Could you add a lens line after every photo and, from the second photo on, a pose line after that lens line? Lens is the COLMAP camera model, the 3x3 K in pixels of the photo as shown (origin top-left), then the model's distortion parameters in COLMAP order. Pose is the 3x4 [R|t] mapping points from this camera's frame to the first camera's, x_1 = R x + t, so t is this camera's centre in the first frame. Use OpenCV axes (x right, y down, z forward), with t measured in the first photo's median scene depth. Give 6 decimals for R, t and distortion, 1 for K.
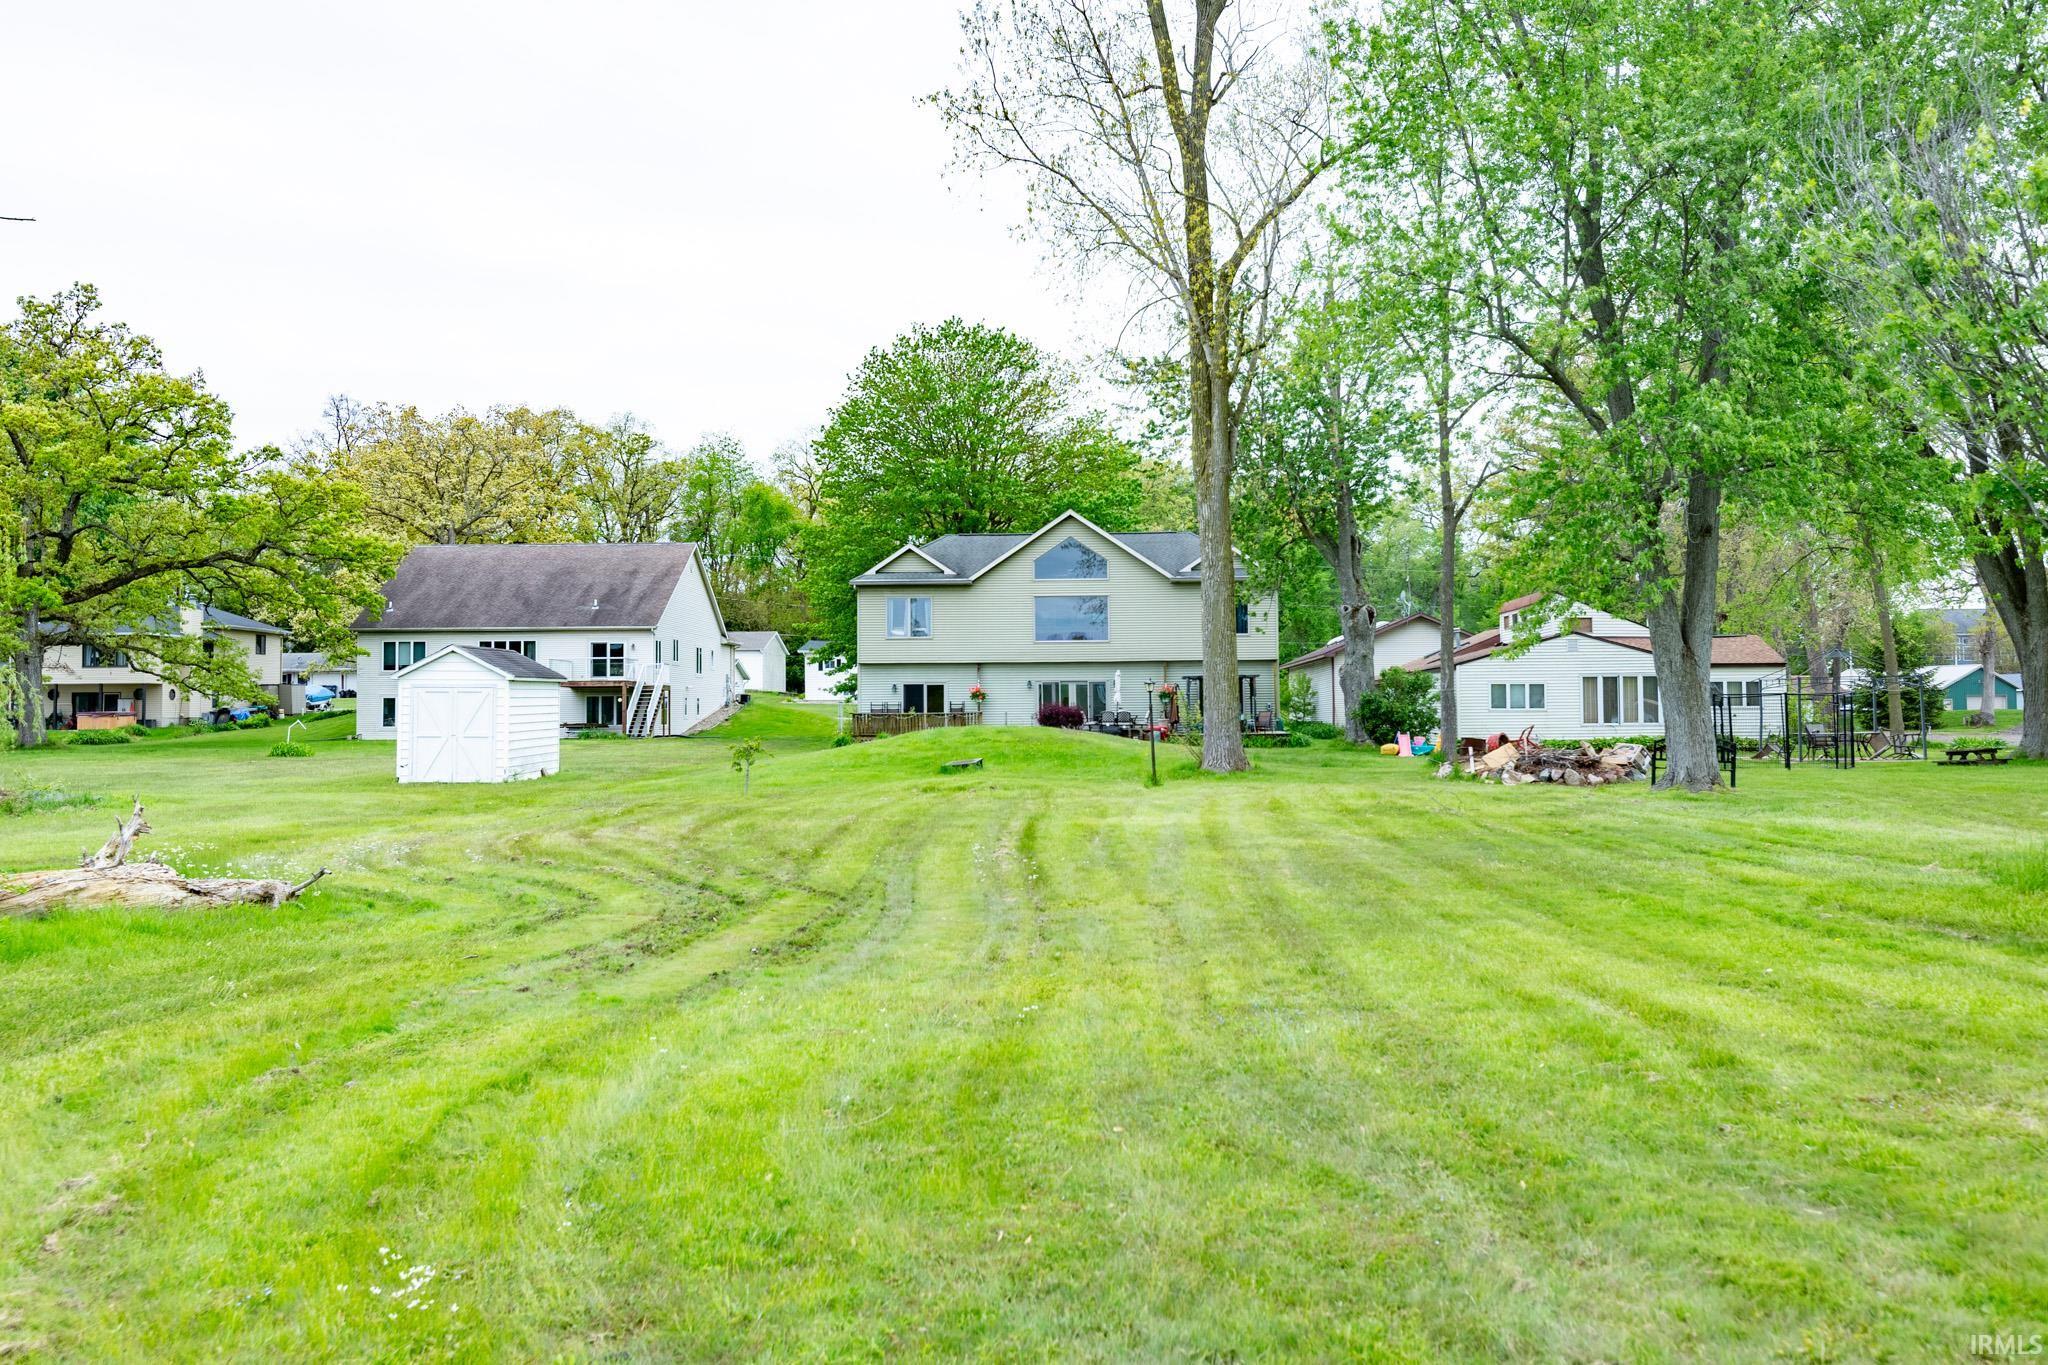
lens RADIAL K [[1770.0, 0, 1024.0], [0, 1770.0, 682.5], [0, 0, 1]] dist [-0.000957, -0.001165]
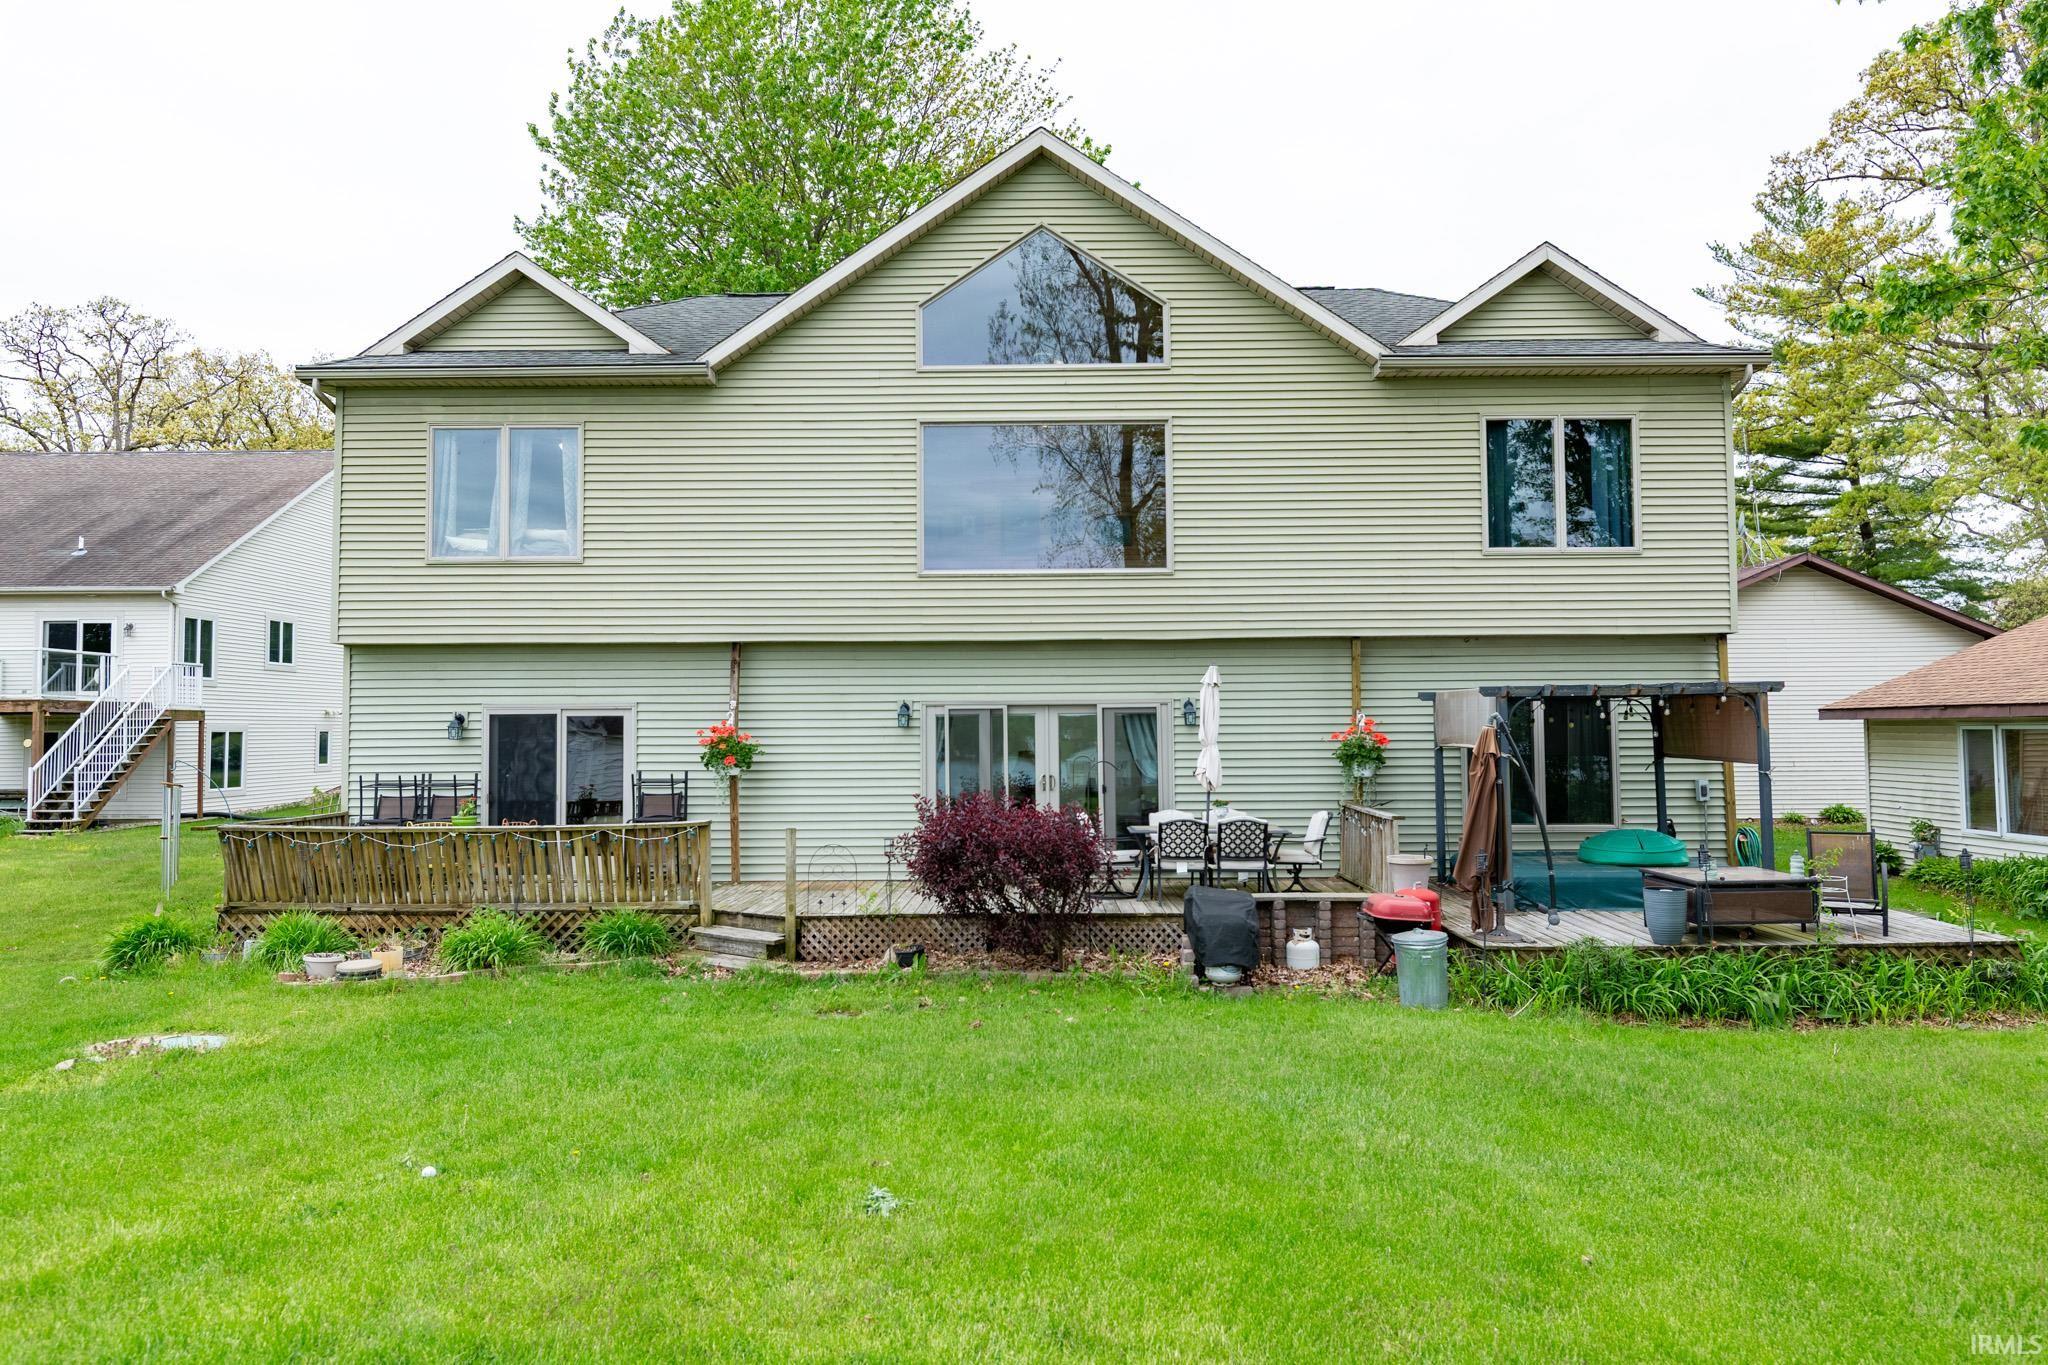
lens RADIAL K [[1355.2, 0, 1024.0], [0, 1355.2, 682.5], [0, 0, 1]] dist [0.000366, 0.000282]
pose [[0.999645, -0.001333, -0.026605, 0.029368], [0.001001, 0.999922, -0.012485, -0.001530], [0.026619, 0.012454, 0.999568, 0.770885]]
